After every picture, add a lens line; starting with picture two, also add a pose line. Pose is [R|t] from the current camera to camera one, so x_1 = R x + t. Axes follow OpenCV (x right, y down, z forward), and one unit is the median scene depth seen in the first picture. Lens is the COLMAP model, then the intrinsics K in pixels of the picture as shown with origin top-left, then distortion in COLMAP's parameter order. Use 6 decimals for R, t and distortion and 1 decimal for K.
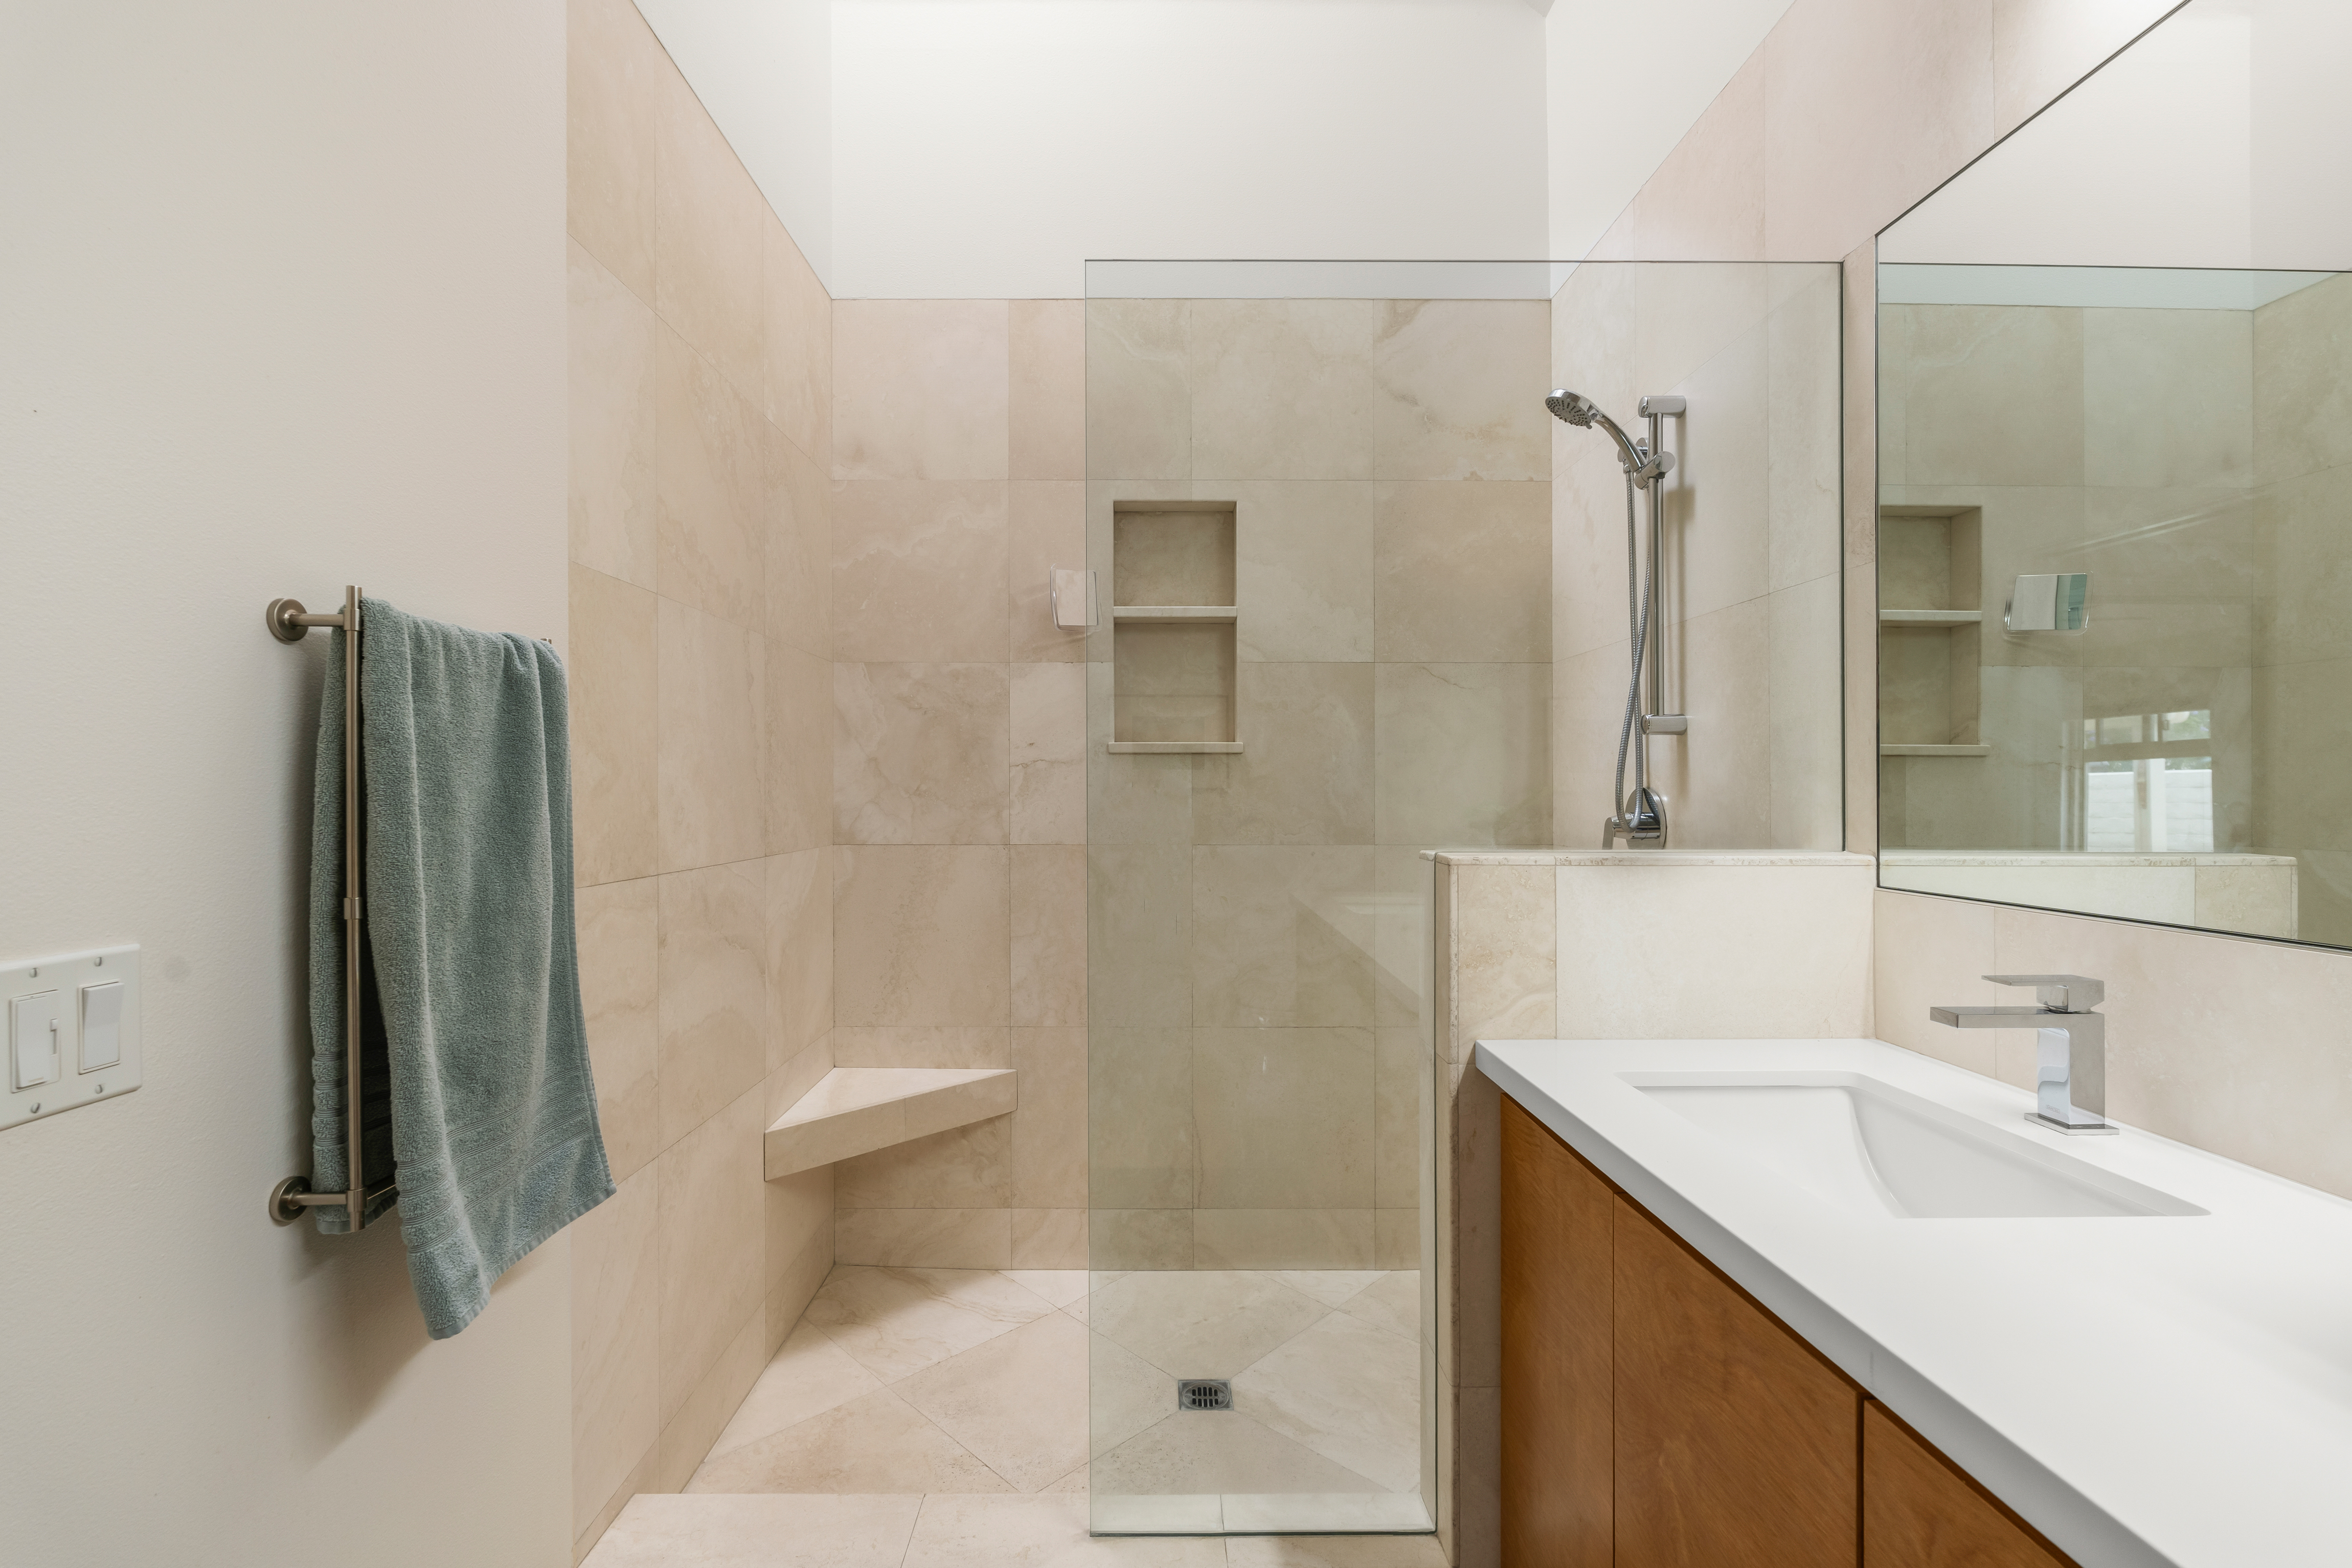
lens RADIAL K [[1037.5, 0, 1153.9], [0, 1037.5, 786.7], [0, 0, 1]] dist [-0.002557, -0.000229]
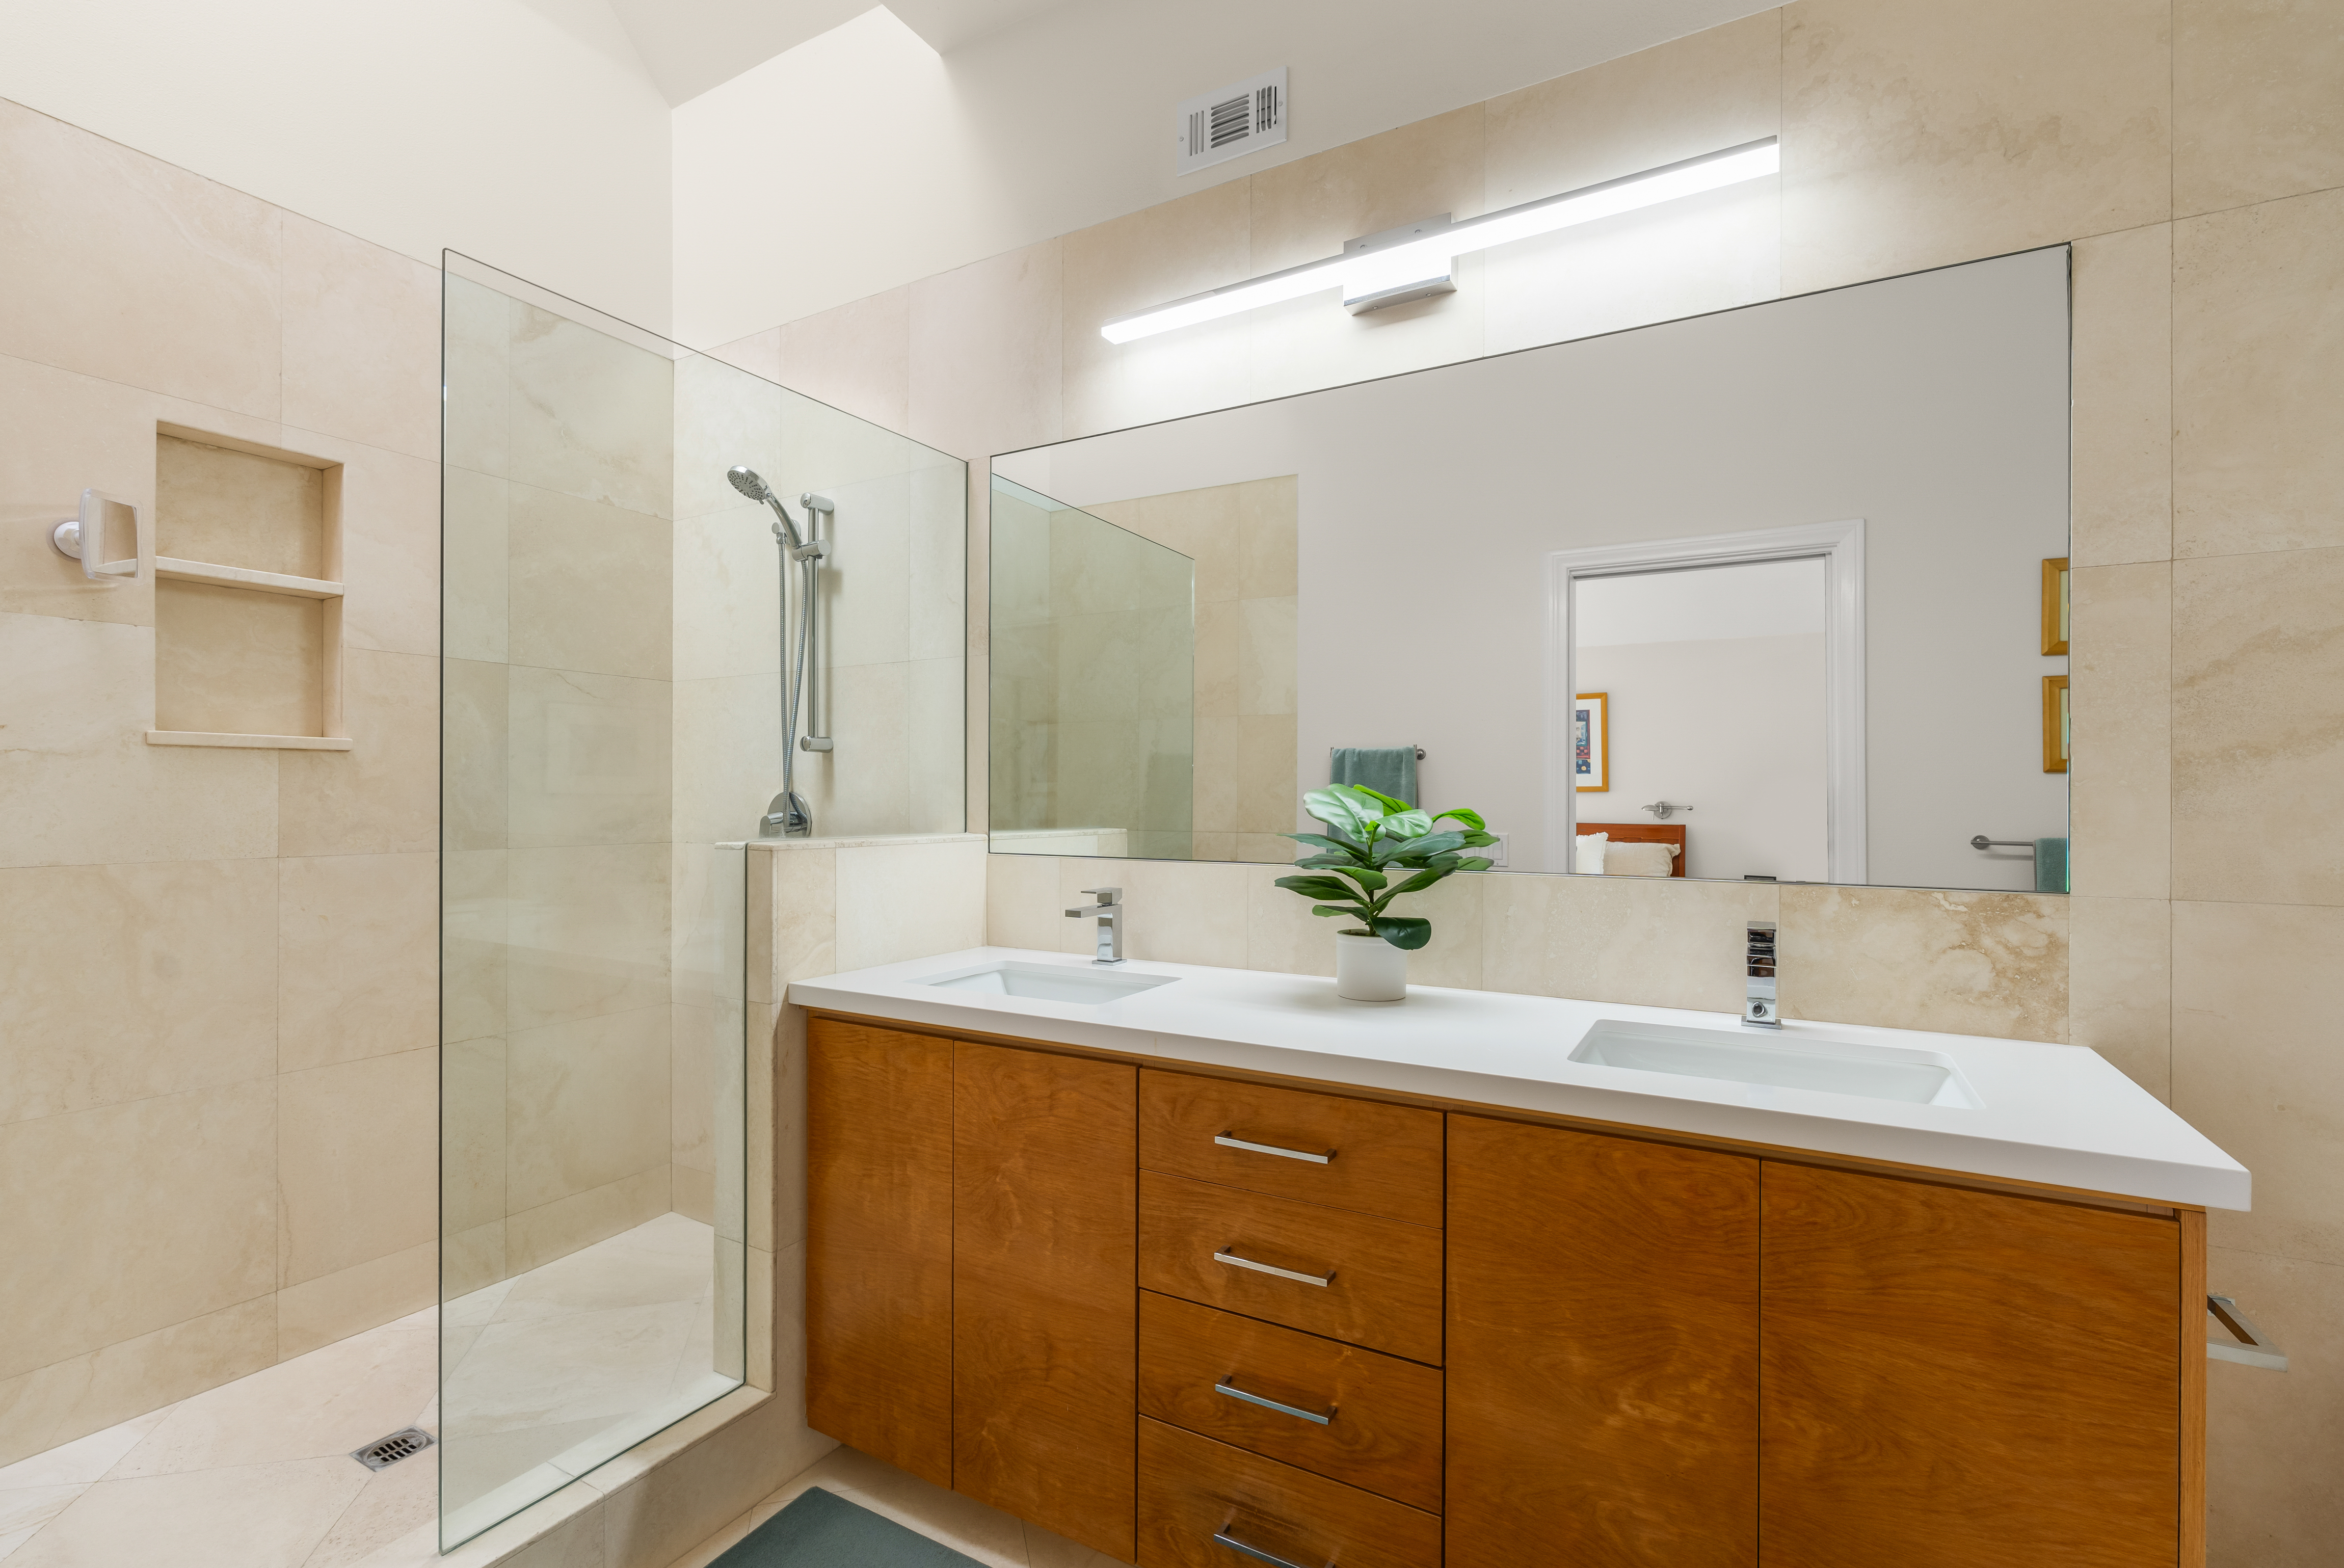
lens RADIAL K [[1052.7, 0, 1173.1], [0, 1052.7, 790.6], [0, 0, 1]] dist [-0.001941, -0.000670]
pose [[0.509423, 0.005284, 0.860500, -0.398369], [-0.004936, 0.999983, -0.003219, 0.001121], [-0.860502, -0.002608, 0.509441, -0.068754]]
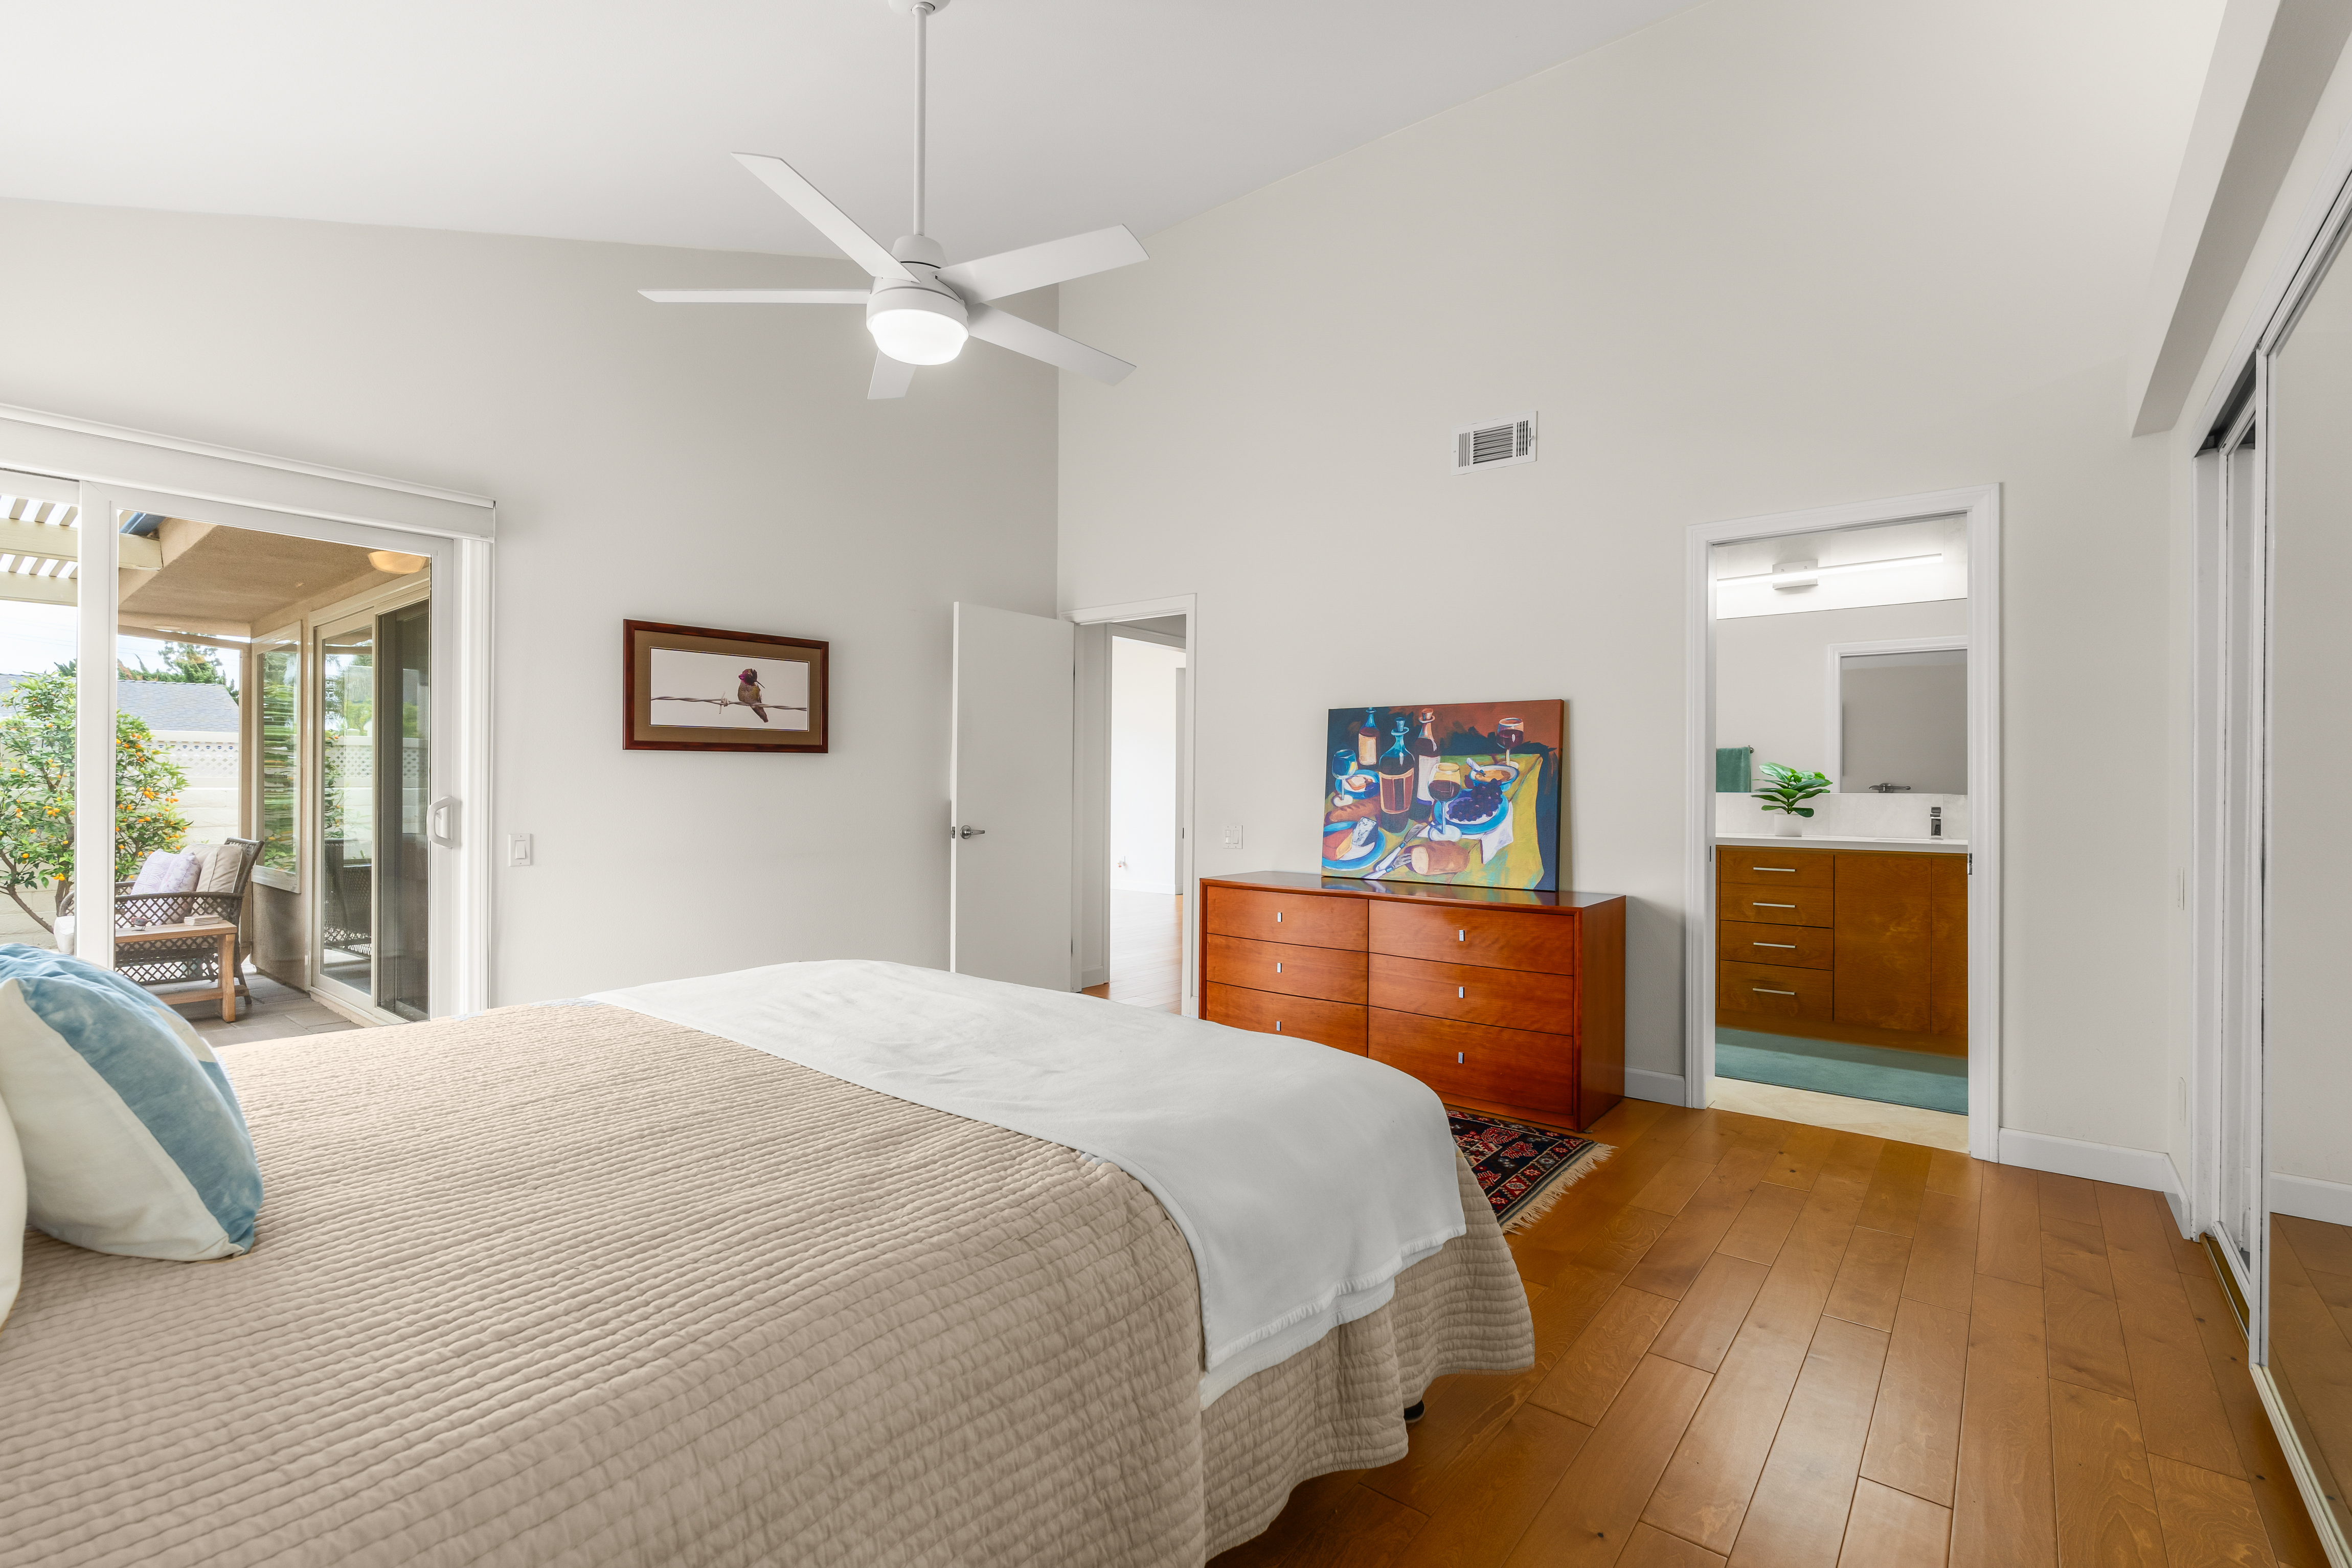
lens RADIAL K [[1031.4, 0, 1175.7], [0, 1031.4, 778.1], [0, 0, 1]] dist [-0.002879, 0.000038]
pose [[0.640310, 0.008850, 0.768065, -2.307918], [-0.006770, 0.999960, -0.005878, 0.052230], [-0.768086, -0.001436, 0.640345, -0.210215]]
